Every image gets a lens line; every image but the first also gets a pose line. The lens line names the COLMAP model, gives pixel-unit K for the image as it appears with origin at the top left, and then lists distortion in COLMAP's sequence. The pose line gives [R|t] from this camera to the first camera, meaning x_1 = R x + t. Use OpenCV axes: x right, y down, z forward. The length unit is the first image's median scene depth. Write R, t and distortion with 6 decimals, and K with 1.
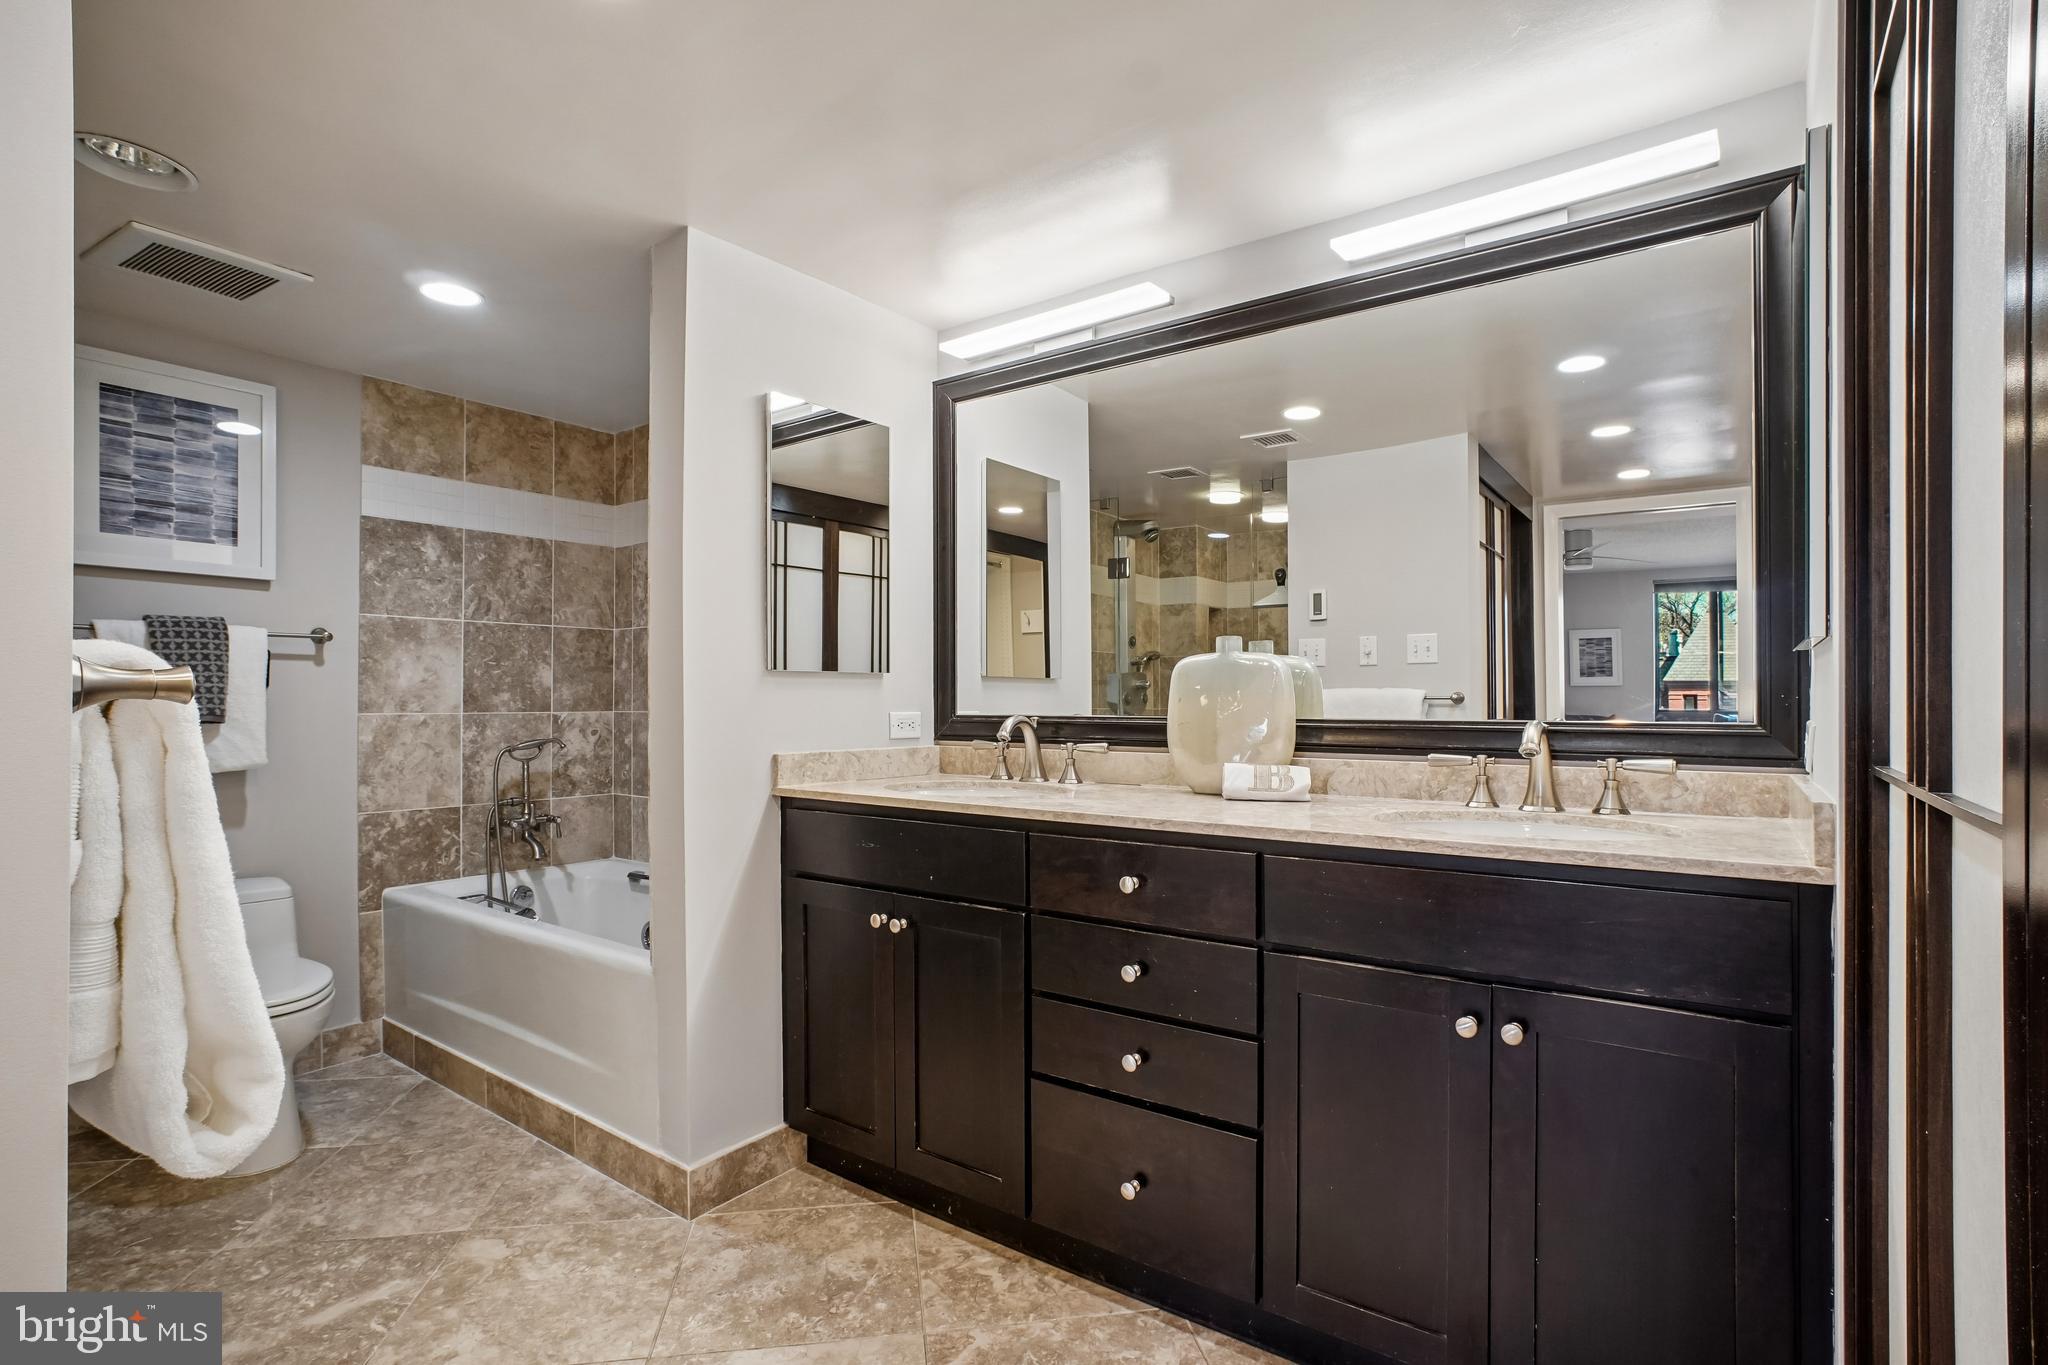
lens RADIAL K [[982.1, 0, 1023.9], [0, 982.1, 702.1], [0, 0, 1]] dist [-0.033307, 0.012814]
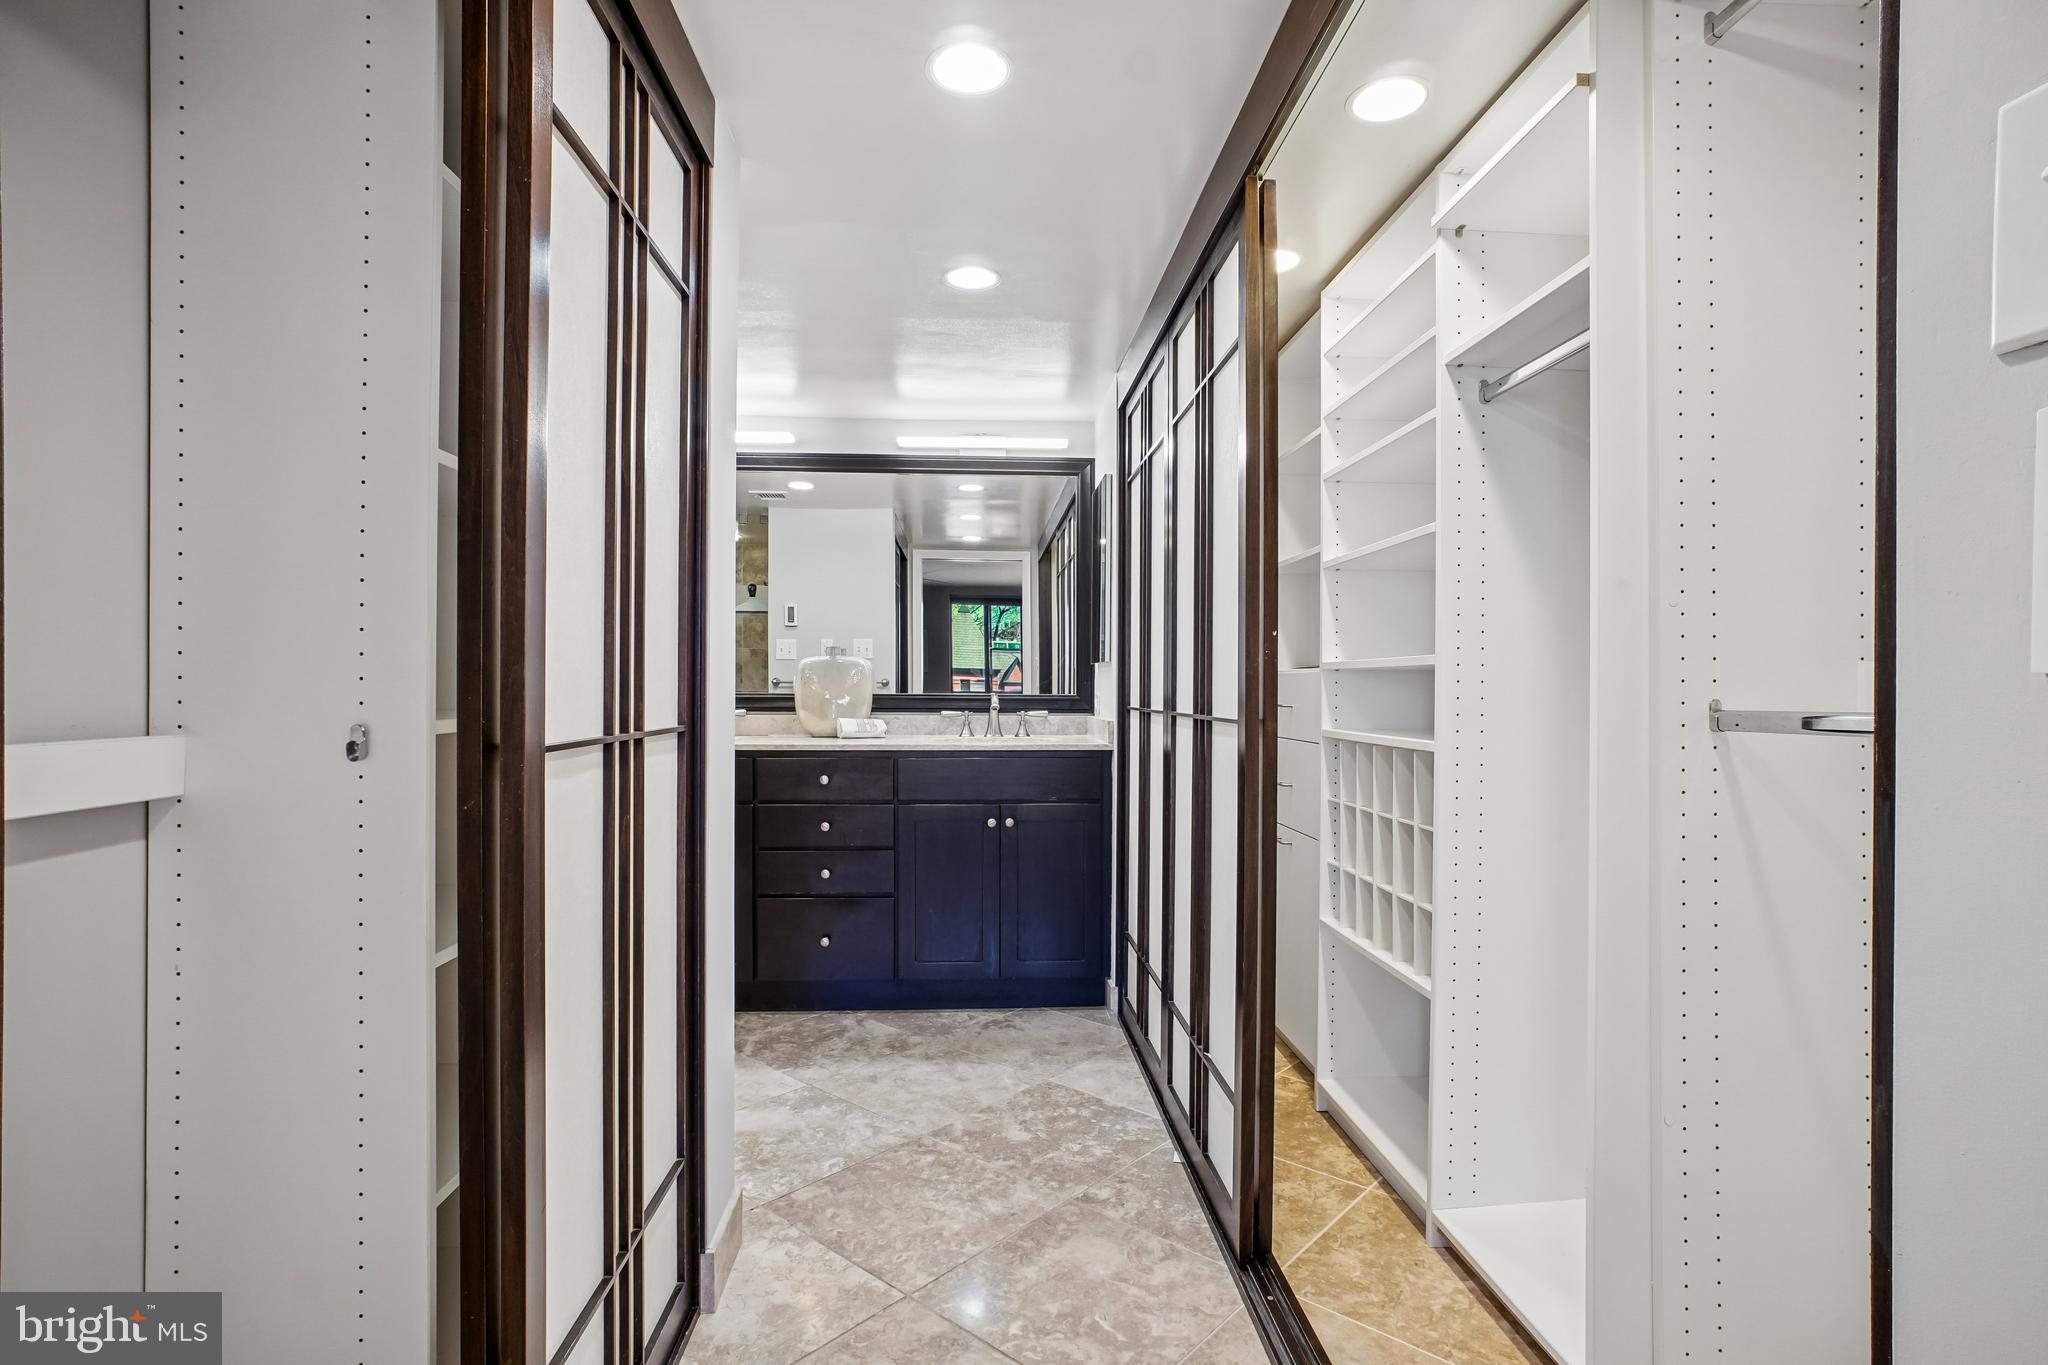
lens RADIAL K [[982.1, 0, 1024.7], [0, 982.1, 682.7], [0, 0, 1]] dist [-0.033307, 0.012814]
pose [[0.774832, 0.005606, 0.632142, -0.782540], [-0.003751, 0.999984, -0.004270, 0.004223], [-0.632156, 0.000938, 0.774841, -0.705944]]
